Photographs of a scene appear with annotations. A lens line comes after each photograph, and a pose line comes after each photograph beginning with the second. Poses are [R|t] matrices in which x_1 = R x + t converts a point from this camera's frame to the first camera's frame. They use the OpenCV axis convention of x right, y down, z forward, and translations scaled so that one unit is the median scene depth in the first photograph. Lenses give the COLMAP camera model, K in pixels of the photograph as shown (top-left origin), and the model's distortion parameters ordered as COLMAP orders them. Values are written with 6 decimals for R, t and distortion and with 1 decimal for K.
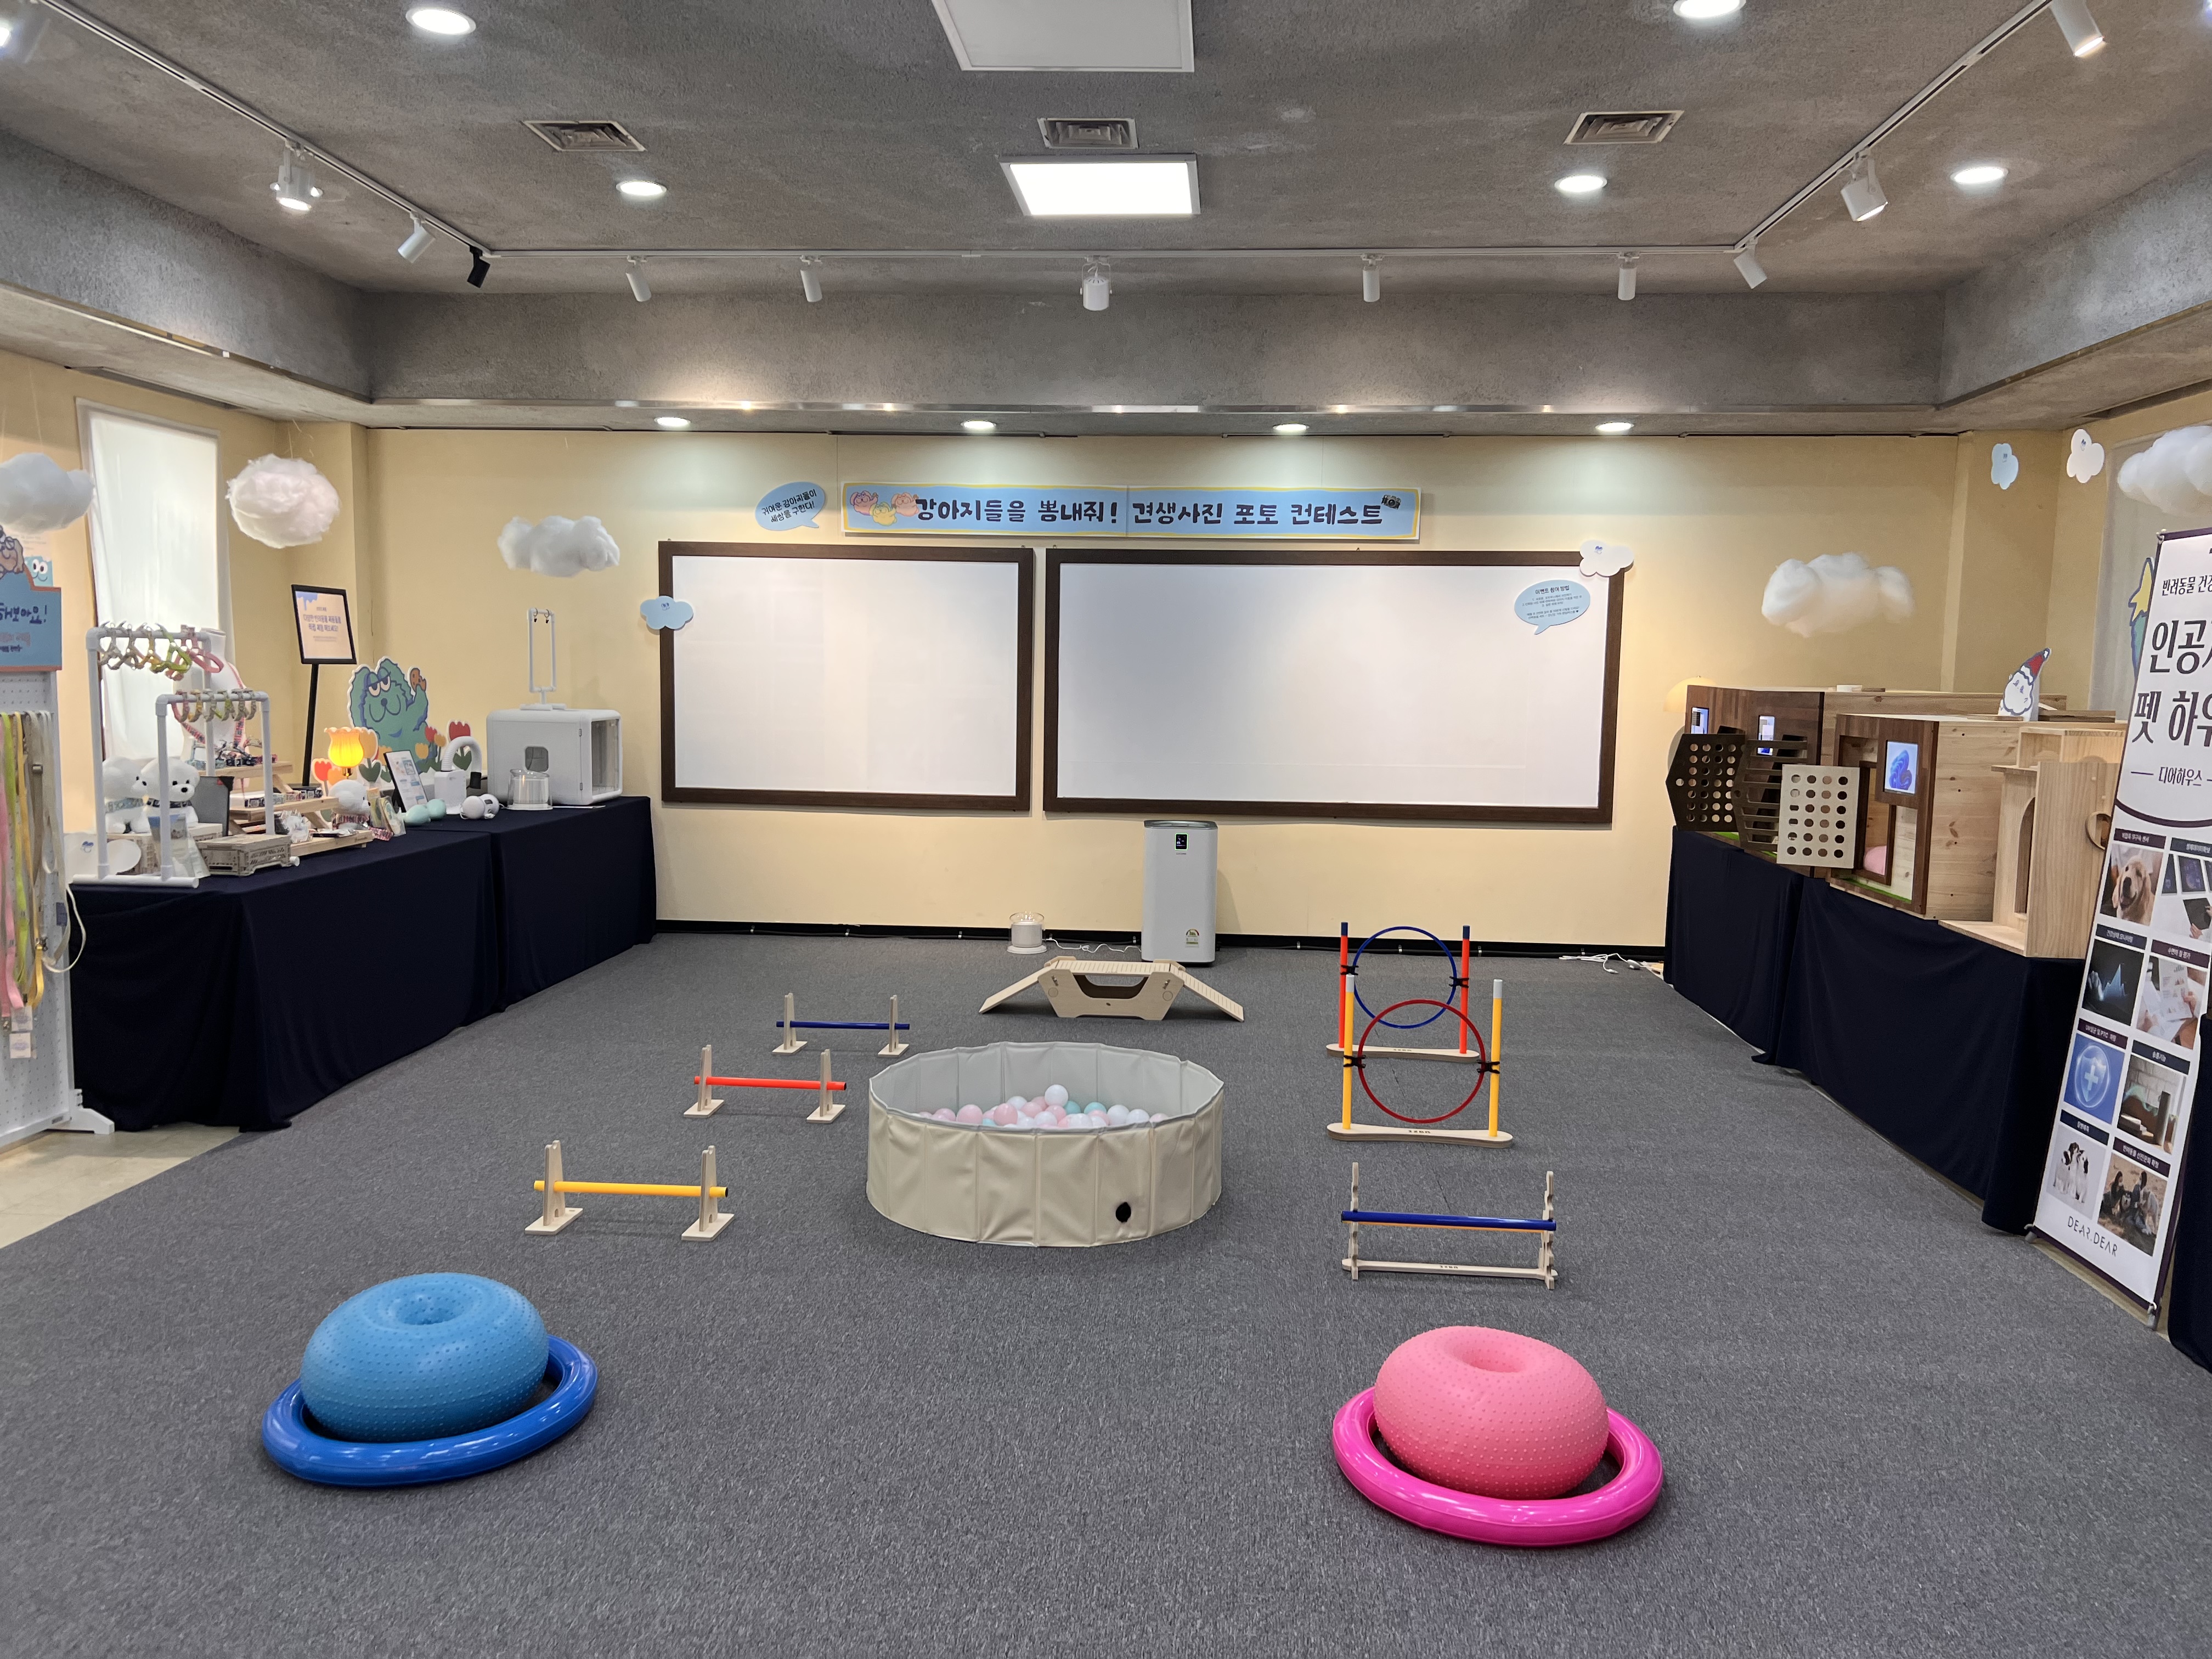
lens RADIAL K [[1655.3, 0, 1102.4], [0, 1655.3, 830.5], [0, 0, 1]] dist [0.014467, -0.001525]
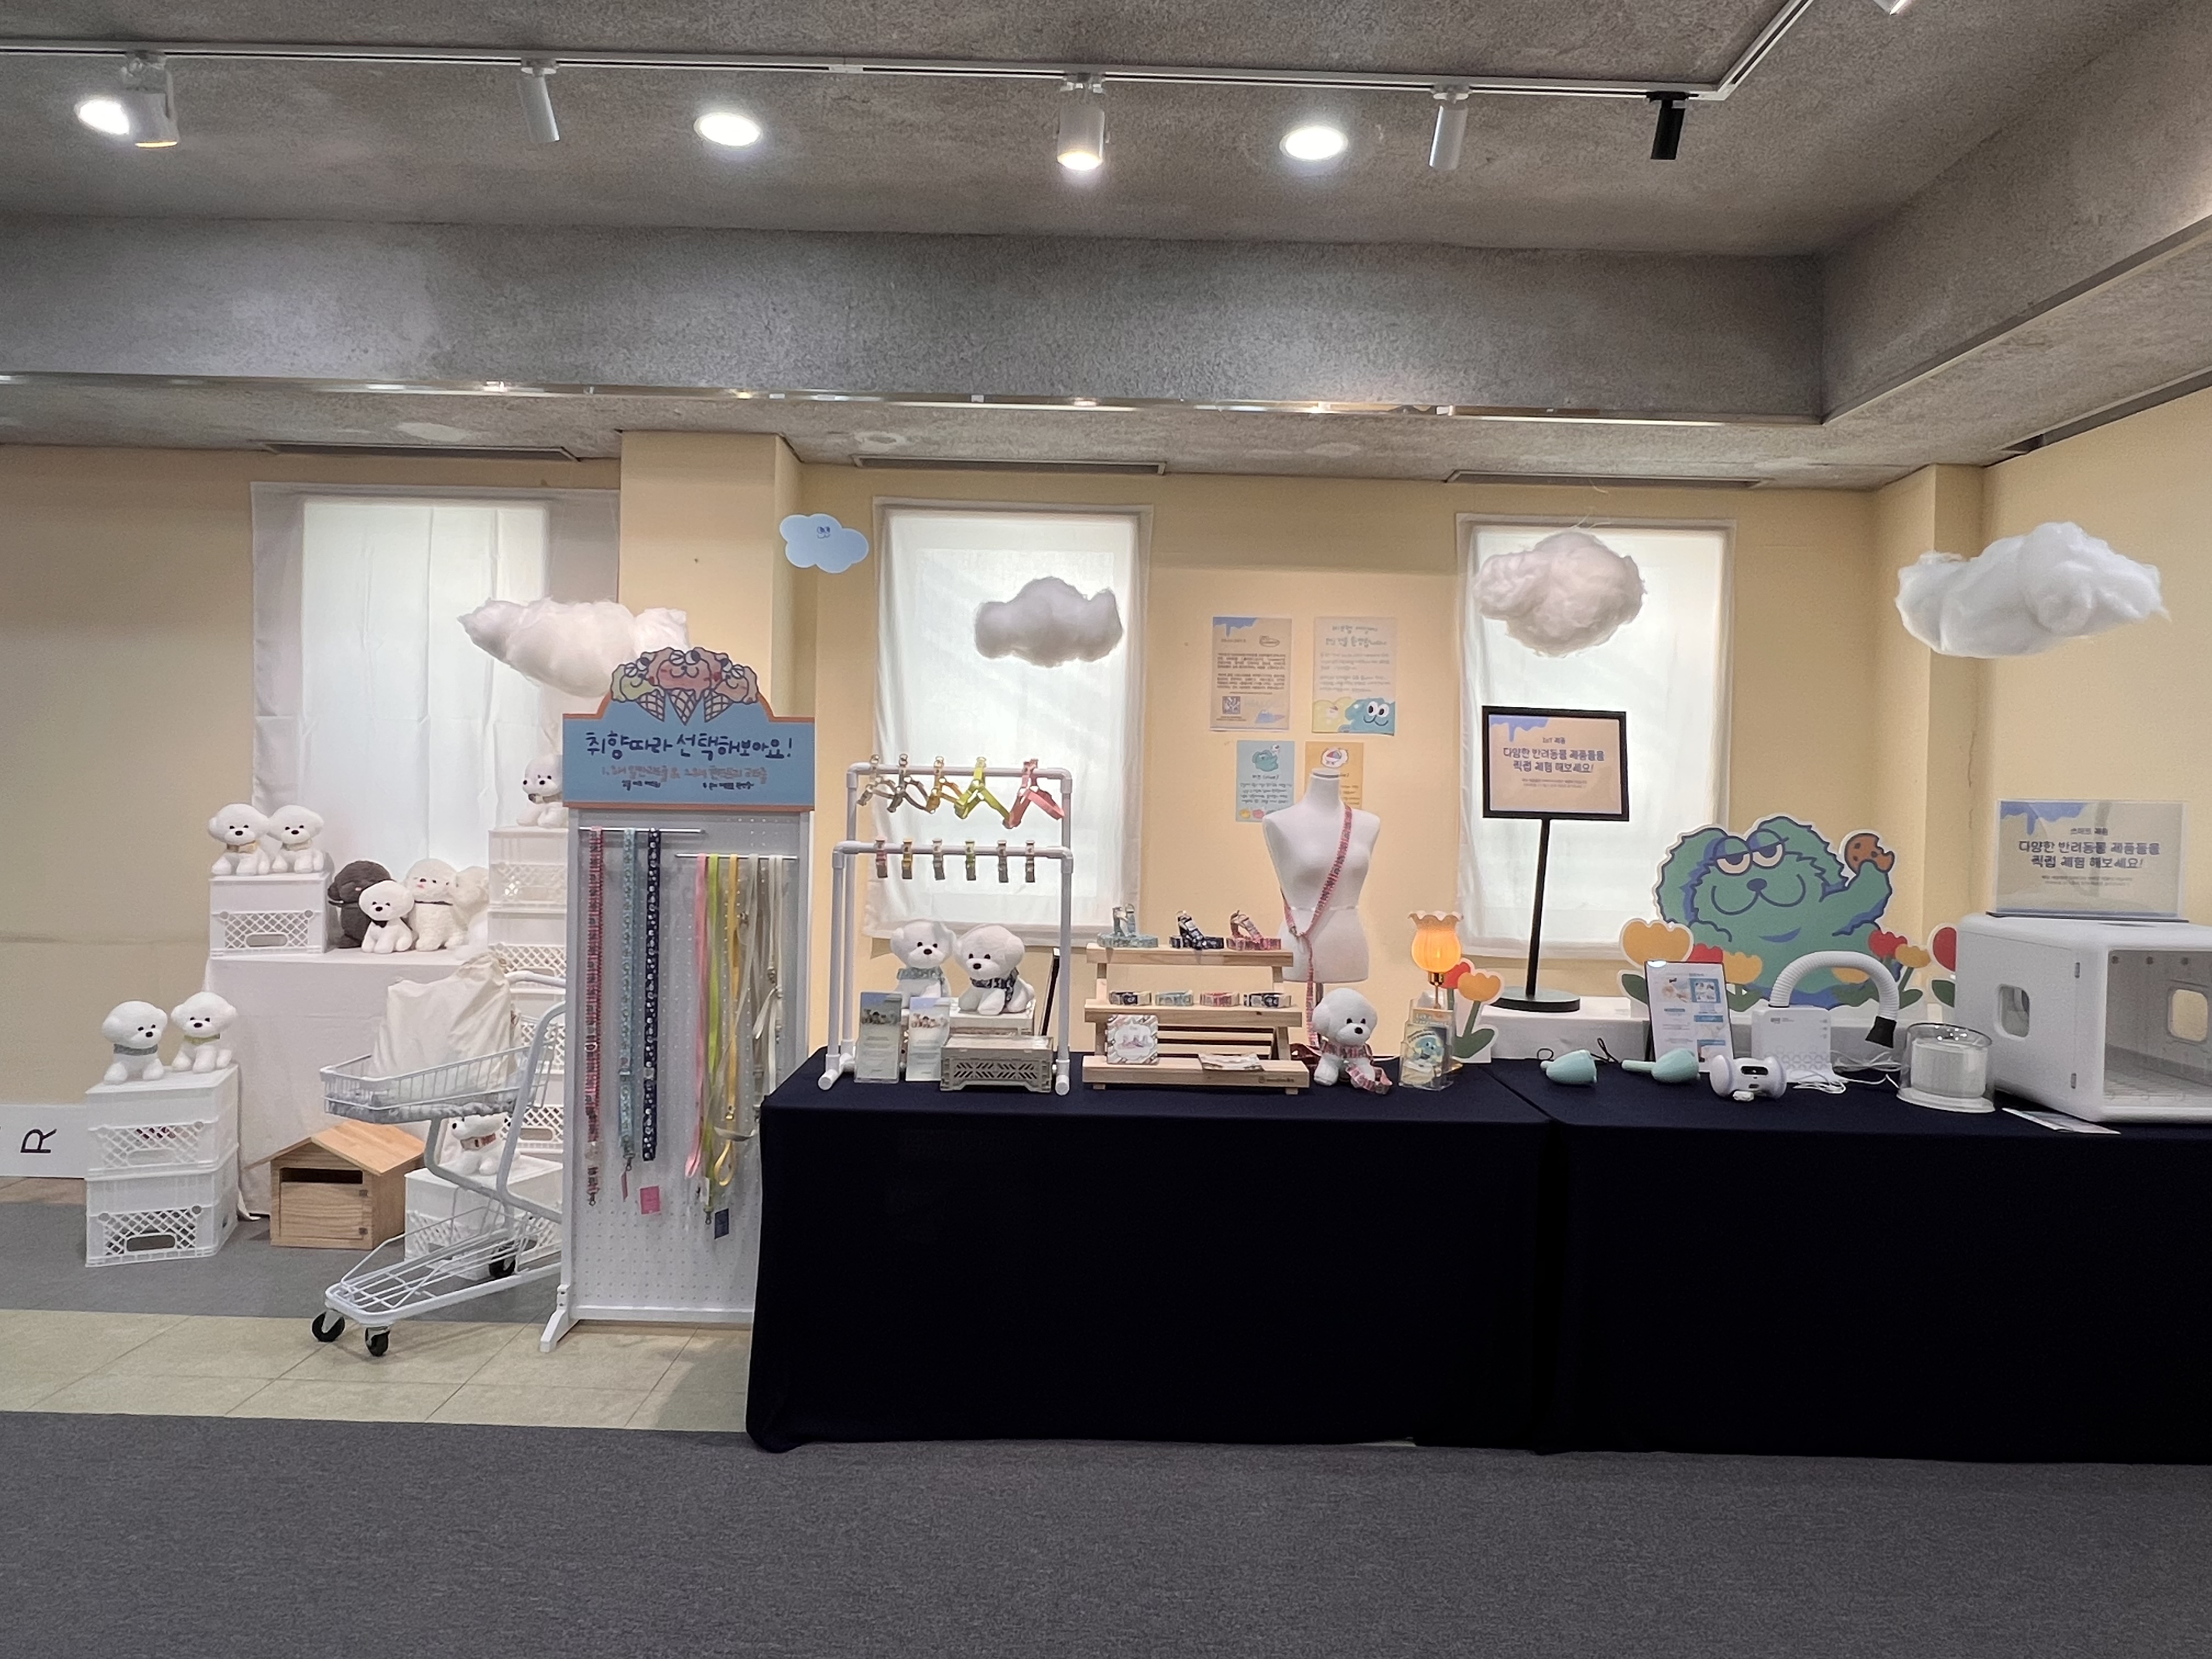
lens RADIAL K [[1326.0, 0, 1101.9], [0, 1326.0, 819.8], [0, 0, 1]] dist [-0.007601, -0.000383]
pose [[0.067895, 0.005517, -0.997677, 0.059719], [-0.121236, 0.992620, -0.002761, -0.076678], [0.990299, 0.121142, 0.068063, 0.783026]]
